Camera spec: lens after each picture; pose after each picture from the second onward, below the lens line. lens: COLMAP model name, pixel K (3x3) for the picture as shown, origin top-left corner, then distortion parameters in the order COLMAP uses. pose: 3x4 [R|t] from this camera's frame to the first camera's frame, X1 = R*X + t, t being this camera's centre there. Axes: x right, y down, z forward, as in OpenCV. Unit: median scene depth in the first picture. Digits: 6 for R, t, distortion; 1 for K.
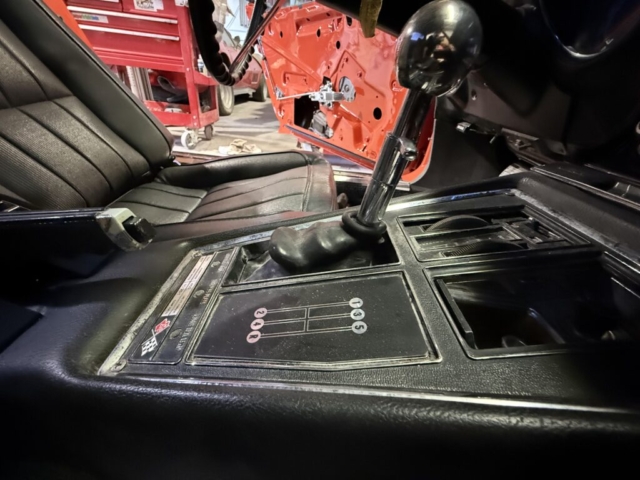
lens RADIAL K [[255.0, 0, 320.0], [0, 255.0, 240.0], [0, 0, 1]] dist [0.000216, 0.000068]
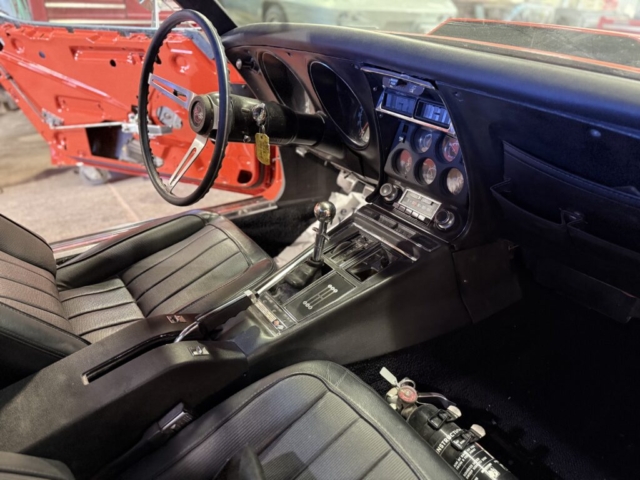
lens RADIAL K [[443.4, 0, 320.0], [0, 443.4, 240.0], [0, 0, 1]] dist [0.003691, 0.000365]
pose [[0.801237, -0.352645, 0.483384, -1.732941], [0.356244, 0.930227, 0.088137, -0.587414], [-0.480738, 0.101584, 0.870960, -2.728124]]
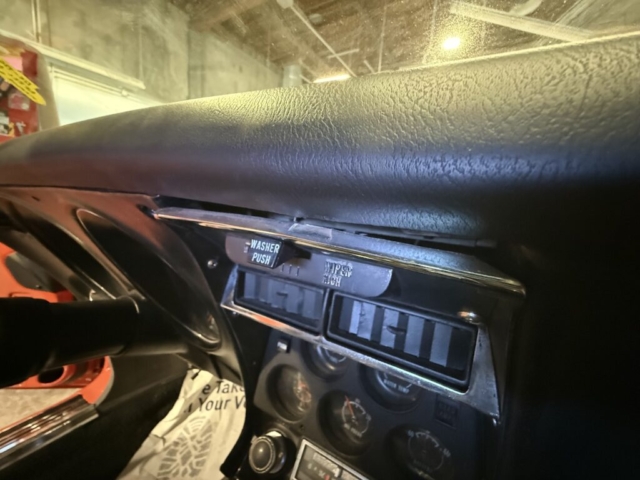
lens RADIAL K [[255.0, 0, 320.0], [0, 255.0, 240.0], [0, 0, 1]] dist [0.000216, 0.000068]
pose [[0.490167, -0.213484, 0.845080, 0.499164], [0.454157, 0.890087, -0.038569, -1.183754], [-0.743961, 0.402704, 0.533247, -0.445248]]
